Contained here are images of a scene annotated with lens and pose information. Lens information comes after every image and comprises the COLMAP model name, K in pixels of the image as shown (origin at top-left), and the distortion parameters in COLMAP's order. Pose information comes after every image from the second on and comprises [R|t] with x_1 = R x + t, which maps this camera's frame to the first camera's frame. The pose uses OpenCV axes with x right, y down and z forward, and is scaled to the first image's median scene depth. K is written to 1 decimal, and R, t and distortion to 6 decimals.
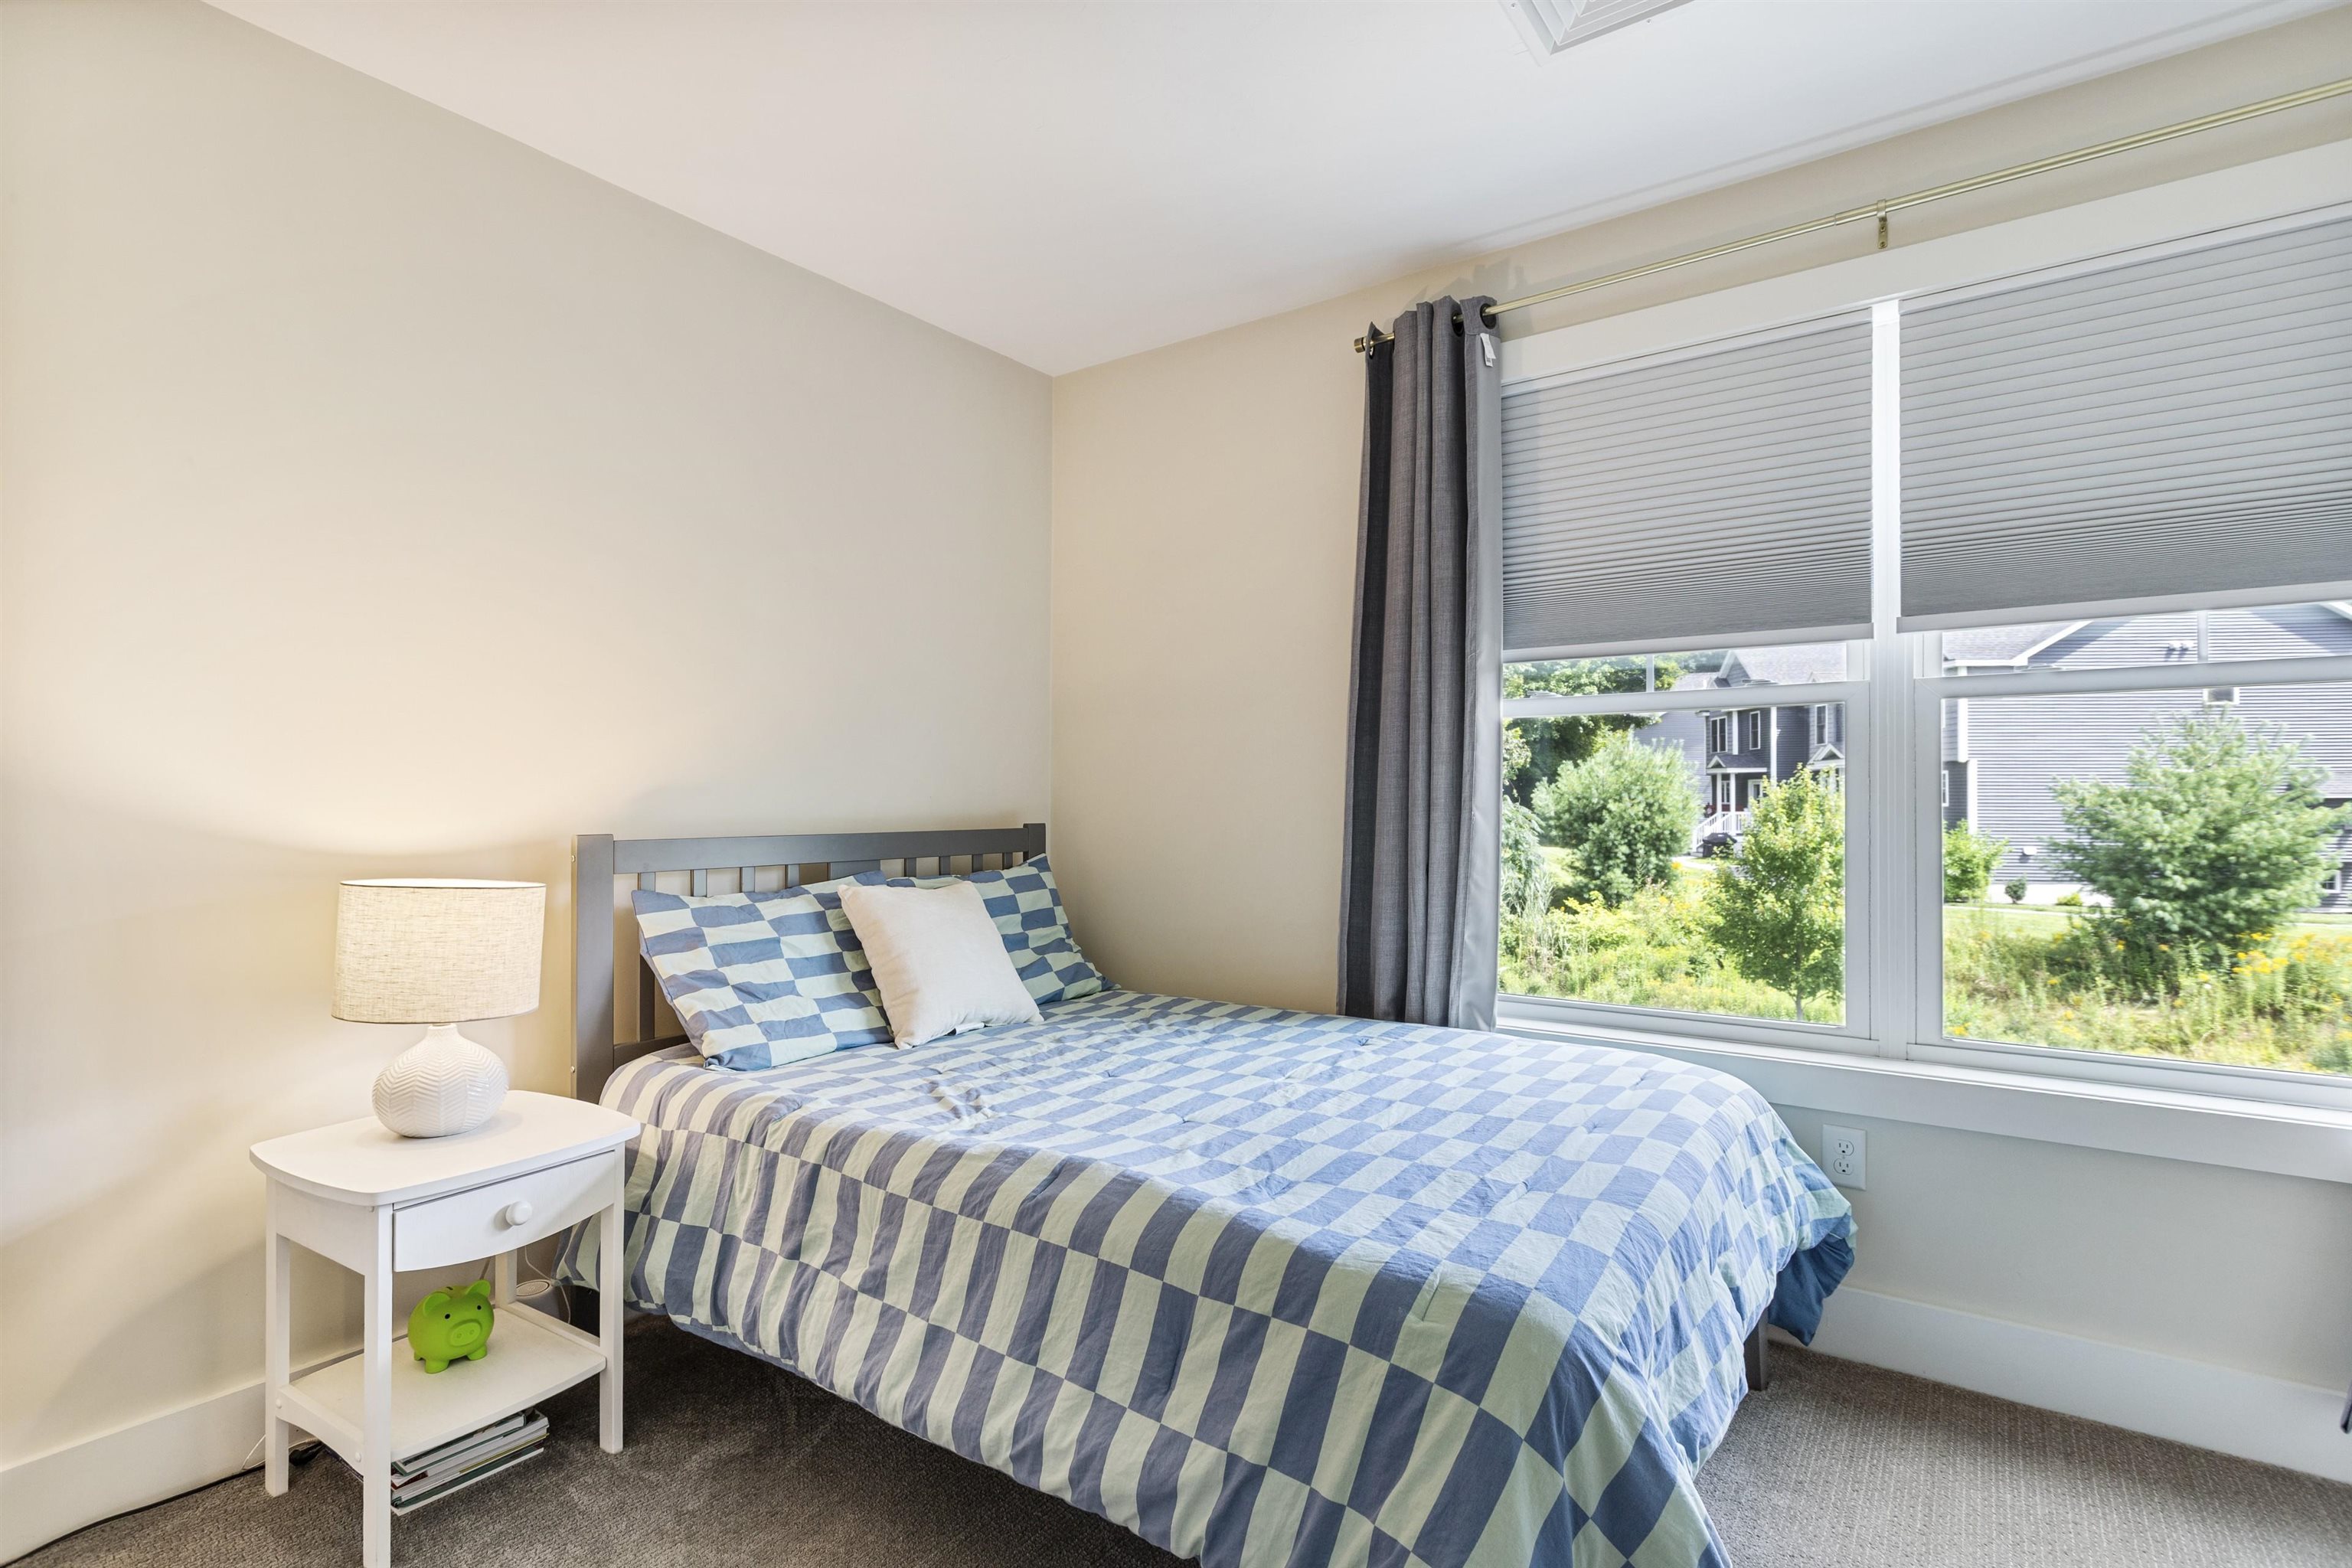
lens RADIAL K [[1147.7, 0, 1176.0], [0, 1147.7, 784.0], [0, 0, 1]] dist [0.001459, 0.000694]
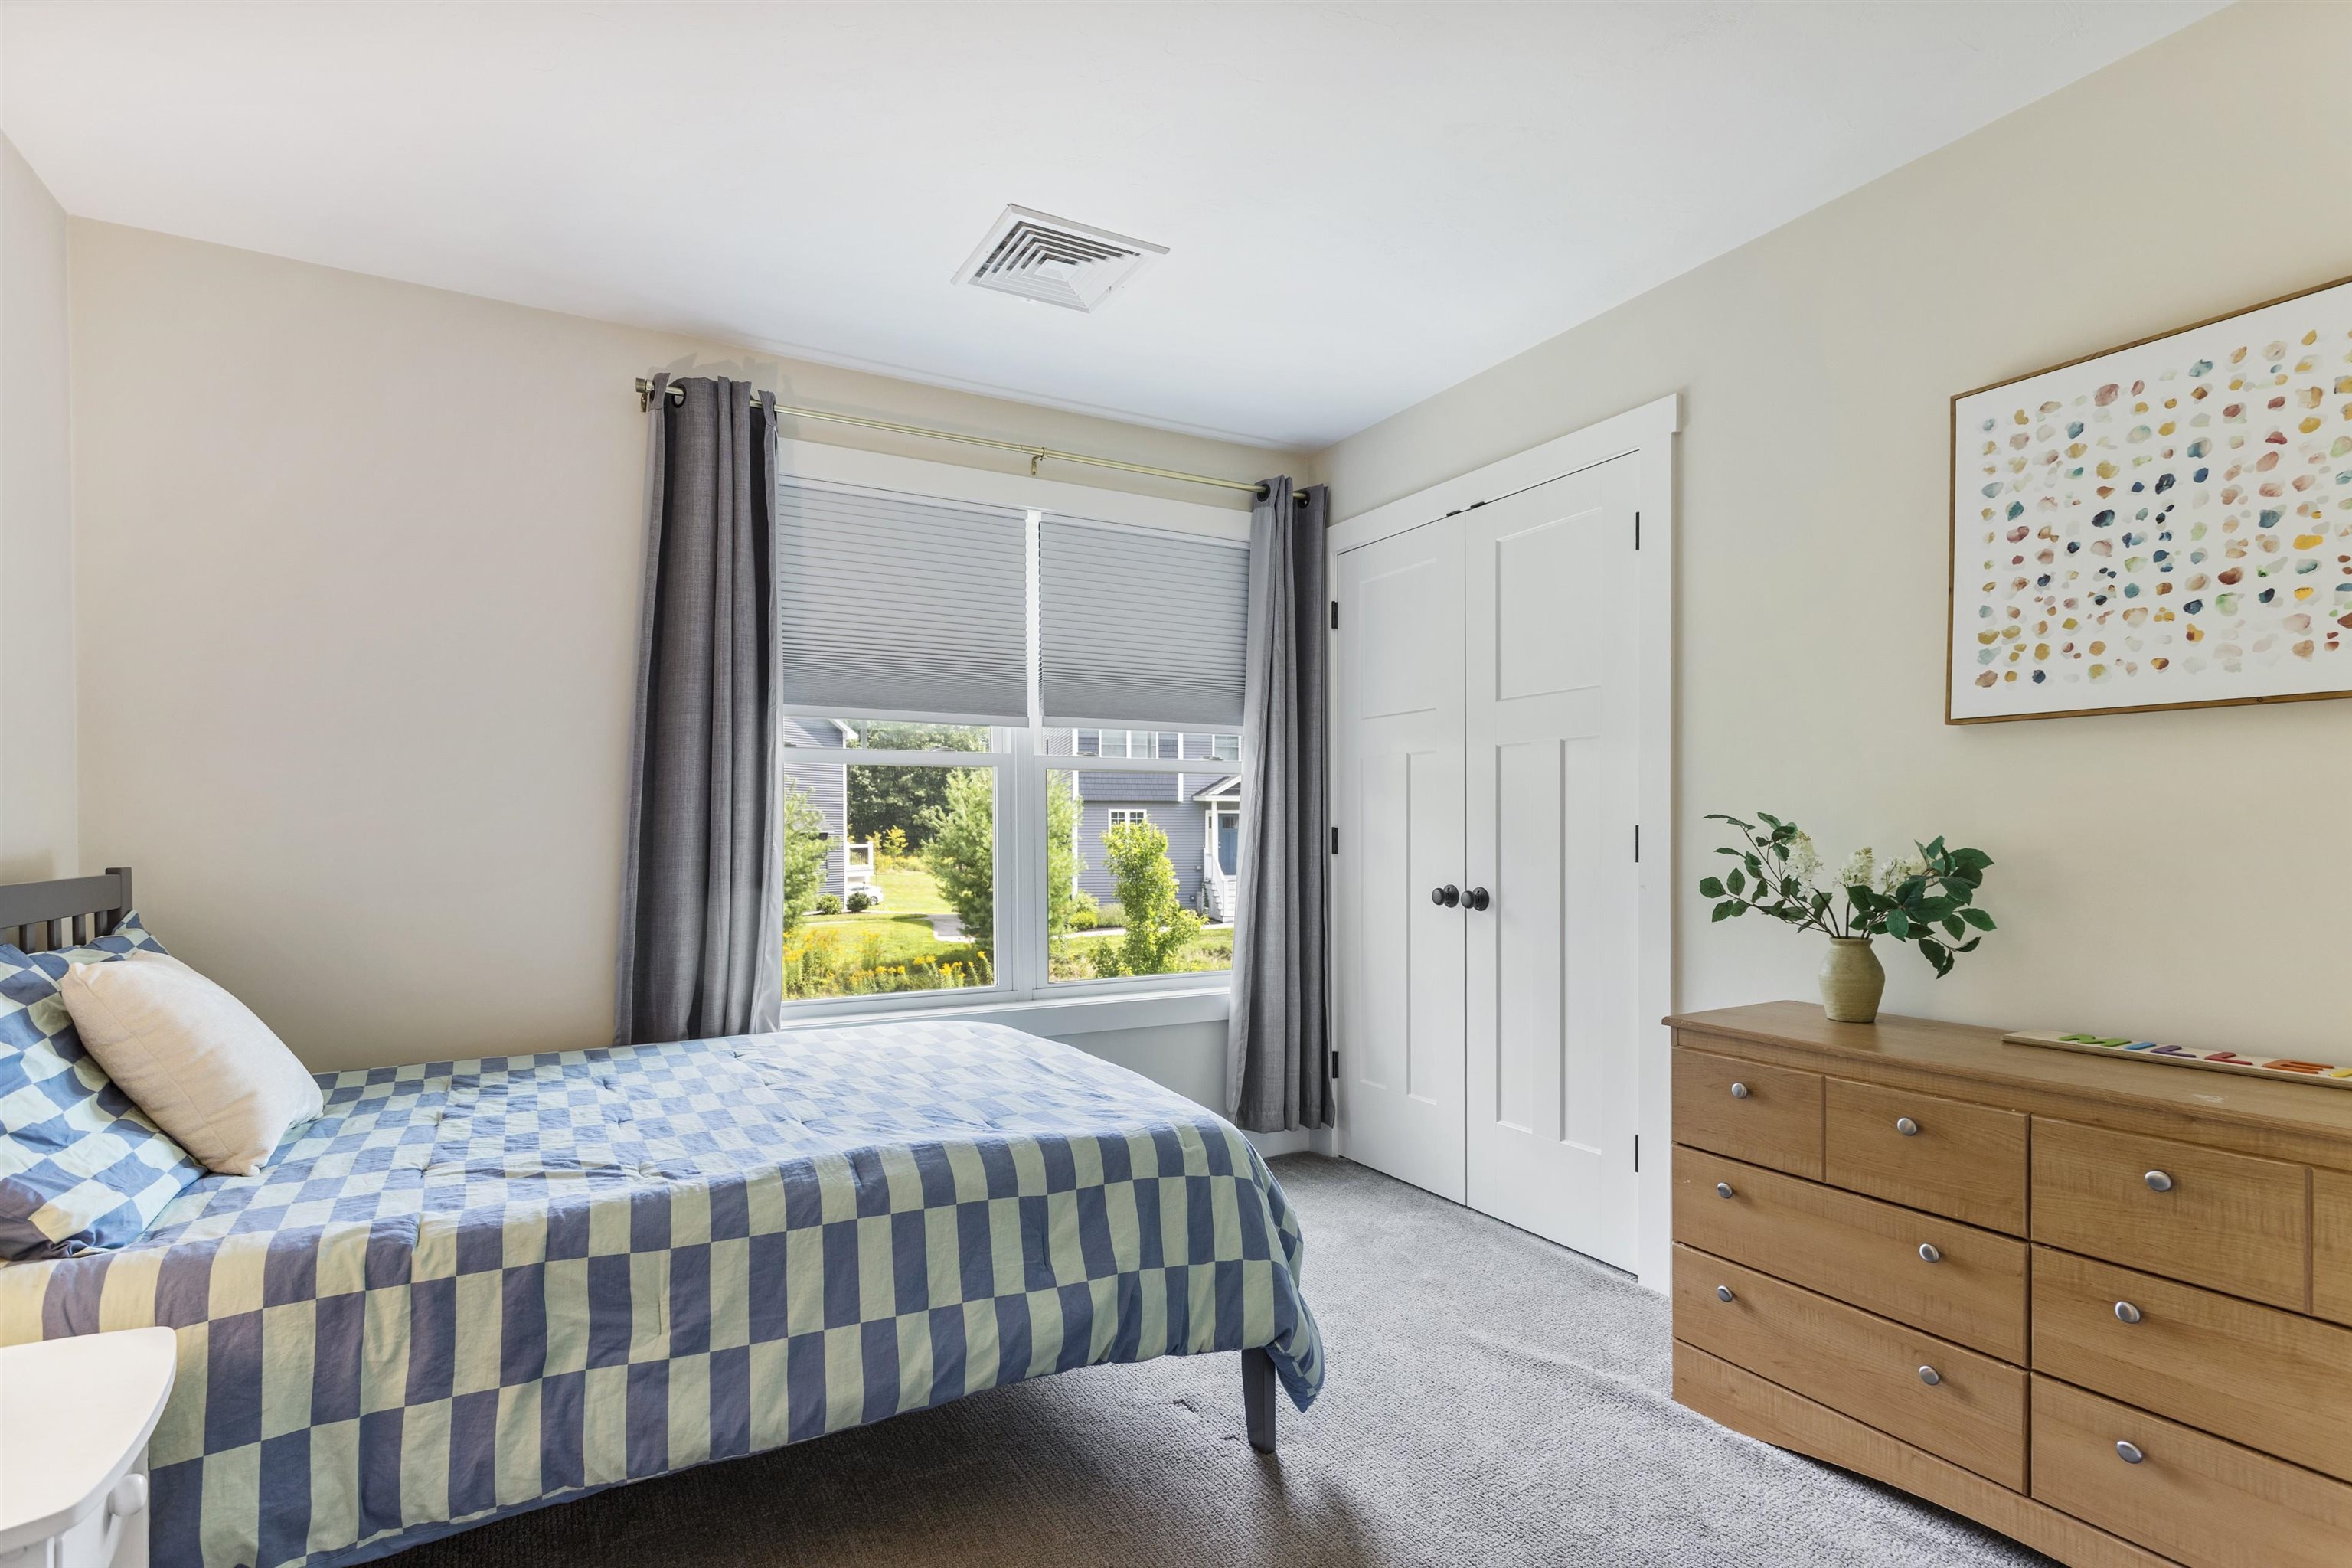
lens RADIAL K [[1126.2, 0, 1164.7], [0, 1126.2, 838.1], [0, 0, 1]] dist [0.001136, 0.000368]
pose [[0.437805, -0.005041, 0.899056, -0.692311], [-0.009584, 0.999901, 0.010274, 0.003864], [-0.899019, -0.013115, 0.437714, 0.181470]]
